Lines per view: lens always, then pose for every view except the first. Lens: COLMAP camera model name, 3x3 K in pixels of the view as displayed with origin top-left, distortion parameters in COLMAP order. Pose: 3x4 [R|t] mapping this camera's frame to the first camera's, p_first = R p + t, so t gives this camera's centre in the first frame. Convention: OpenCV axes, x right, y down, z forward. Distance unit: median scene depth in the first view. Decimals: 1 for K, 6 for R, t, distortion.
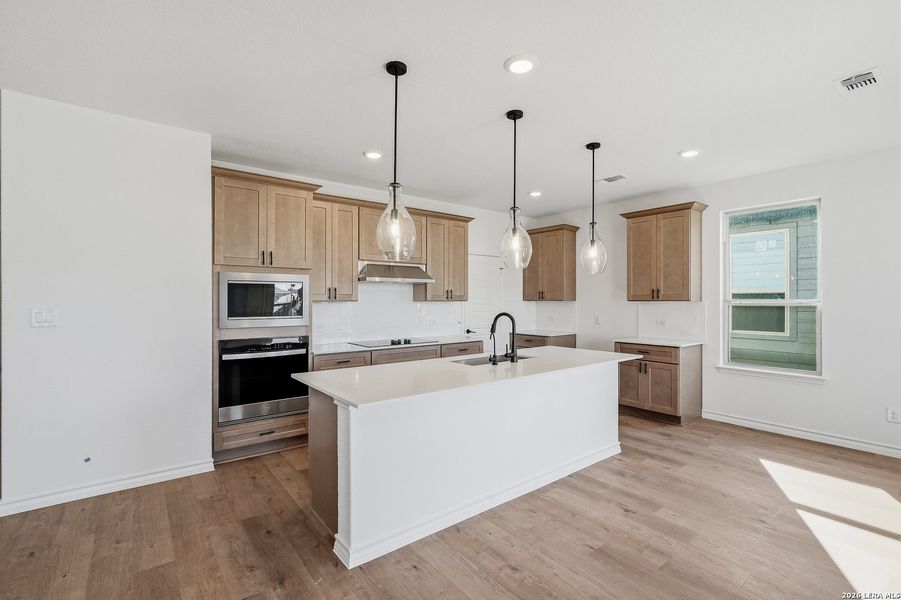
lens RADIAL K [[406.0, 0, 450.5], [0, 406.0, 300.0], [0, 0, 1]] dist [-0.004294, 0.000403]
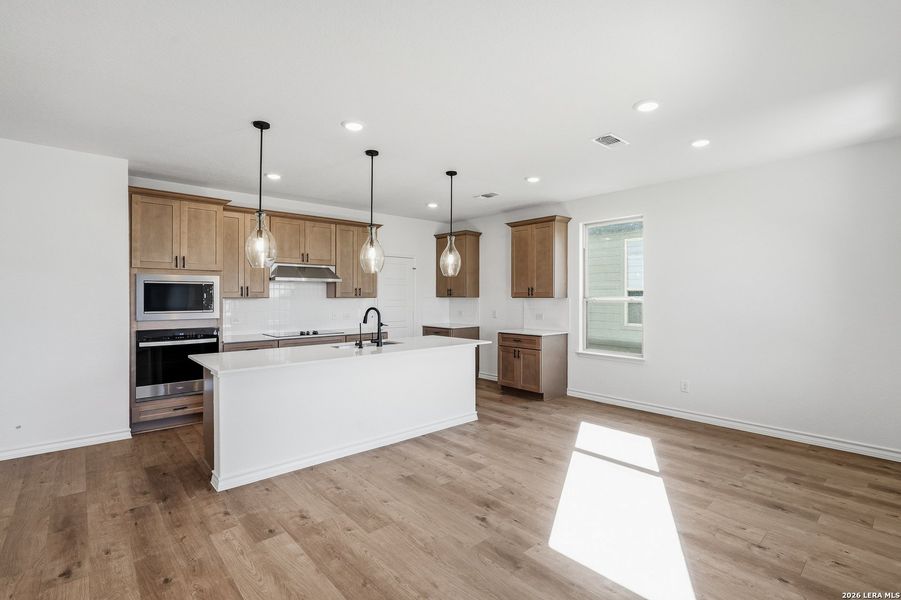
lens RADIAL K [[416.5, 0, 449.5], [0, 416.5, 296.9], [0, 0, 1]] dist [-0.003545, 0.000877]
pose [[0.998029, -0.000027, 0.062754, 0.253715], [-0.000068, 0.999999, 0.001508, -0.002228], [-0.062754, -0.001509, 0.998028, -0.262452]]
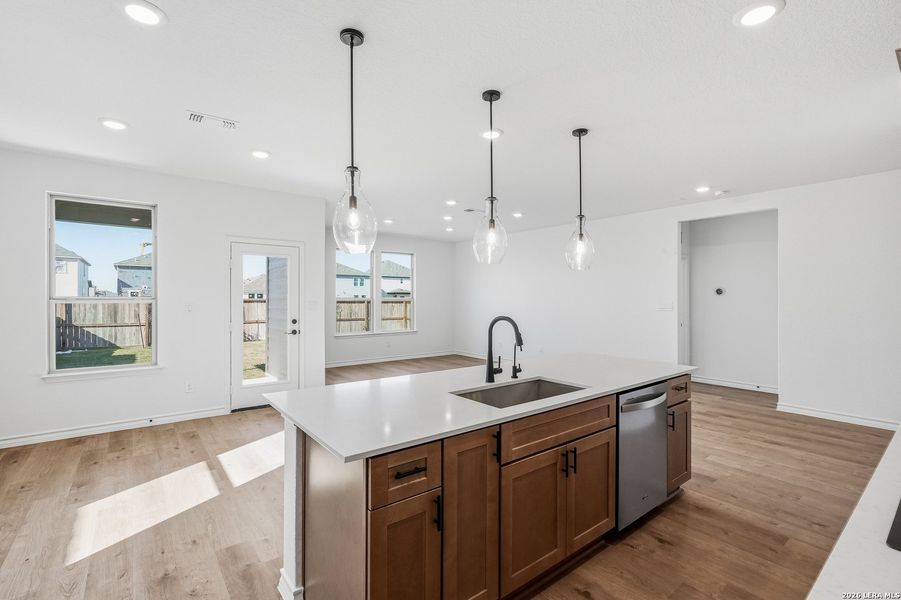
lens RADIAL K [[406.0, 0, 450.5], [0, 406.0, 300.0], [0, 0, 1]] dist [-0.004294, 0.000403]
pose [[-0.999976, -0.003705, -0.005865, 0.203278], [-0.003739, 0.999976, 0.005827, -0.001270], [0.005843, 0.005849, -0.999966, 1.518136]]
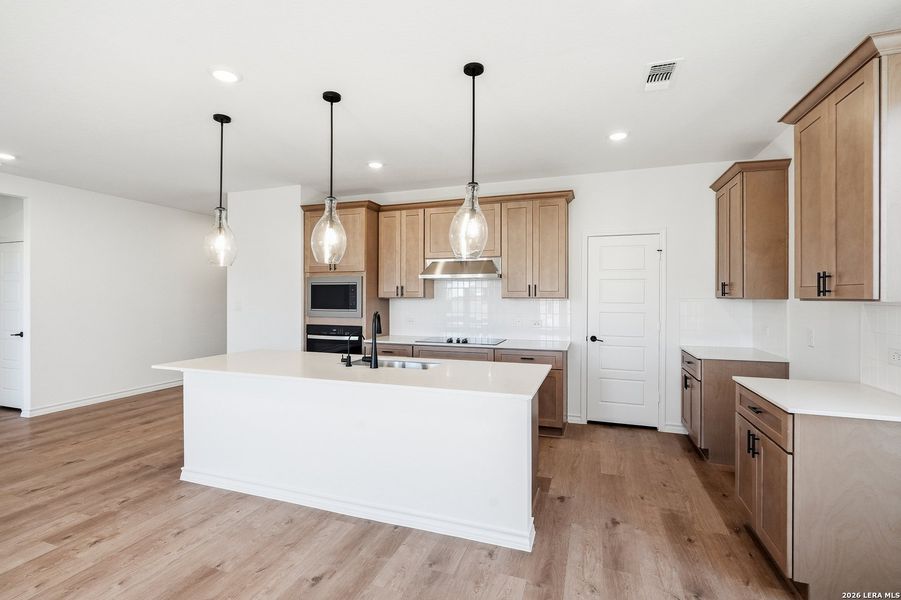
lens RADIAL K [[416.5, 0, 449.5], [0, 416.5, 296.9], [0, 0, 1]] dist [-0.003545, 0.000877]
pose [[0.538284, 0.002187, -0.842760, 0.870645], [-0.002000, 0.999997, 0.001318, -0.002052], [0.842761, 0.000976, 0.538287, 0.568931]]
